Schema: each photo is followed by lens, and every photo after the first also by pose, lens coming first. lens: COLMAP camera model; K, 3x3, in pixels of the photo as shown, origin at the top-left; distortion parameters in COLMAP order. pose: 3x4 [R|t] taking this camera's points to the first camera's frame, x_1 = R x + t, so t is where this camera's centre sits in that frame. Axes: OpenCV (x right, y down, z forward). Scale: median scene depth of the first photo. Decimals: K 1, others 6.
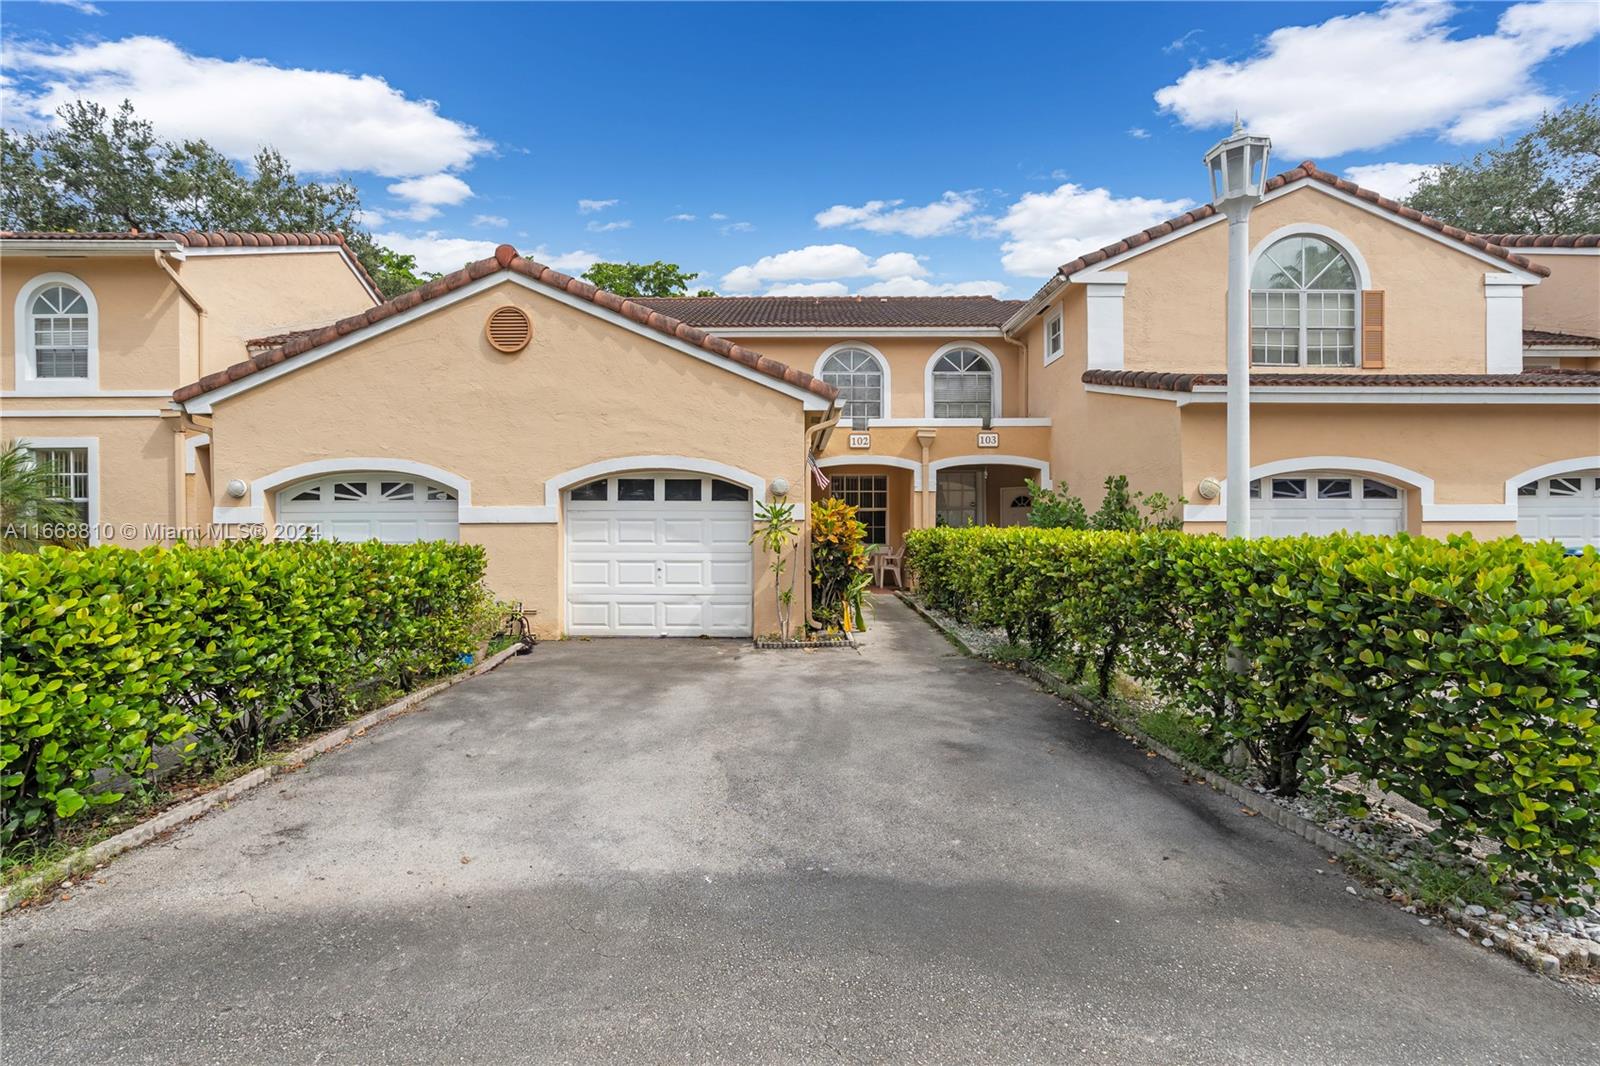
lens RADIAL K [[732.8, 0, 804.4], [0, 732.8, 530.7], [0, 0, 1]] dist [-0.001507, 0.001699]
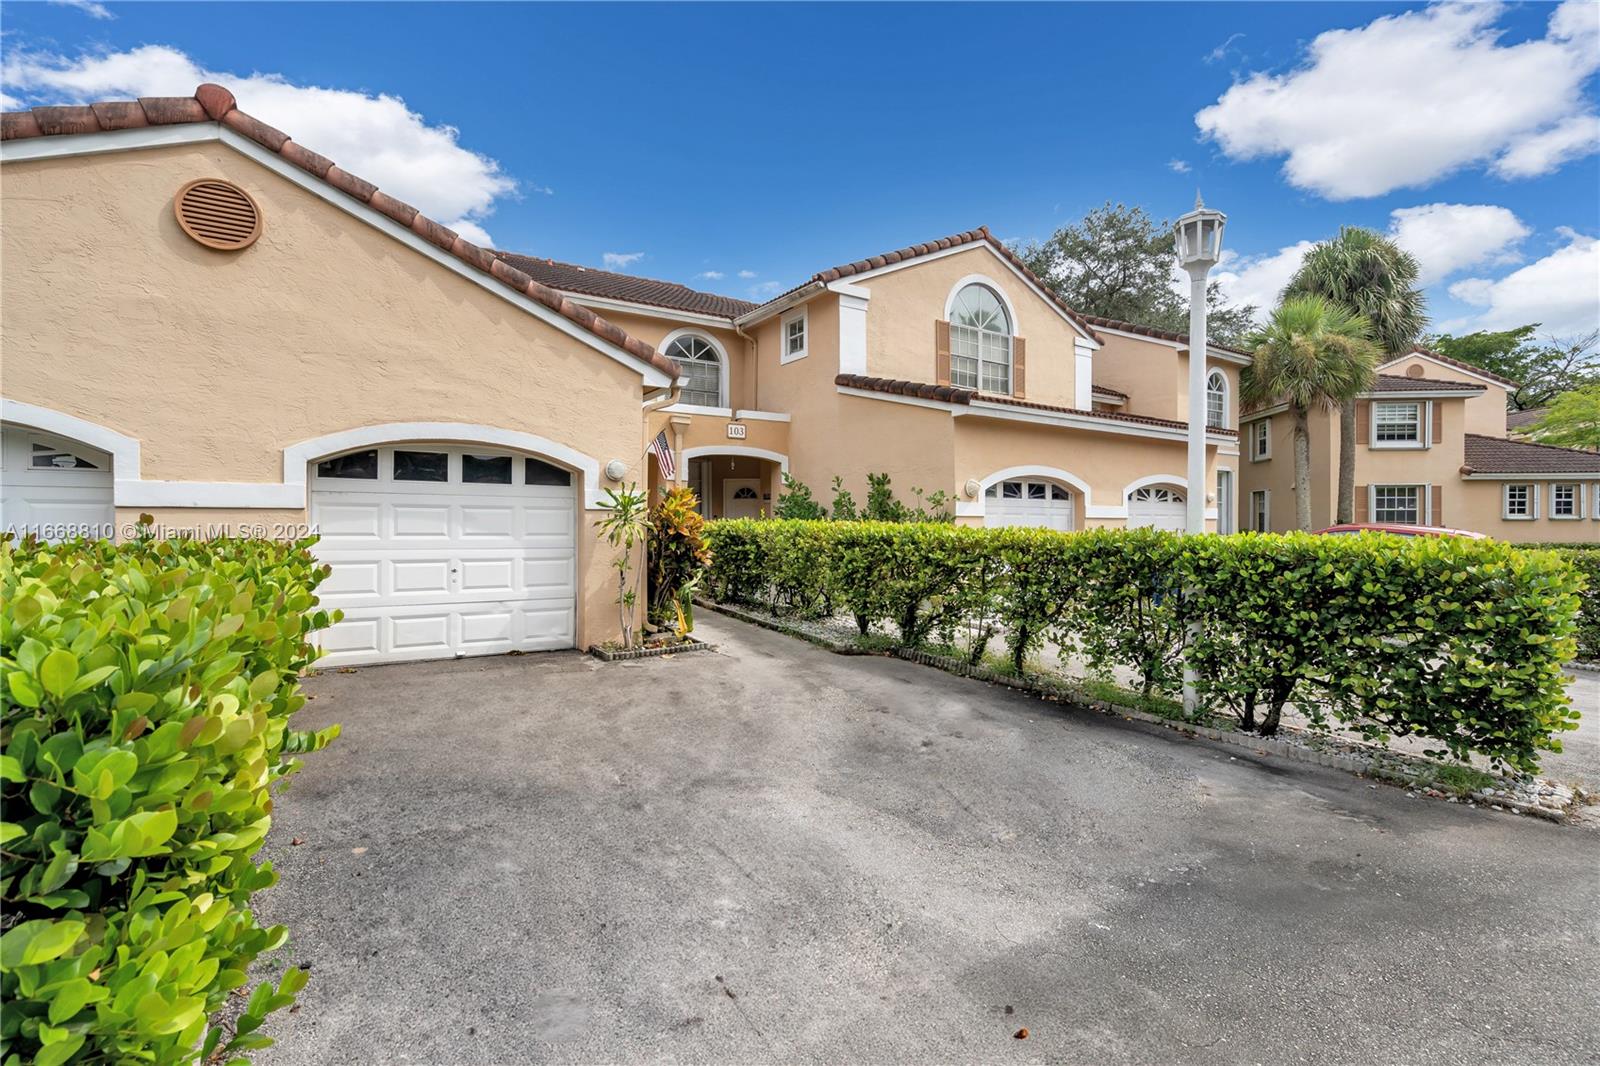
lens RADIAL K [[734.3, 0, 800.1], [0, 734.3, 520.7], [0, 0, 1]] dist [0.000802, 0.000779]
pose [[0.840947, 0.007135, 0.541071, -0.311815], [-0.008799, 0.999961, 0.000488, -0.003521], [-0.541046, -0.005171, 0.840977, 0.152921]]
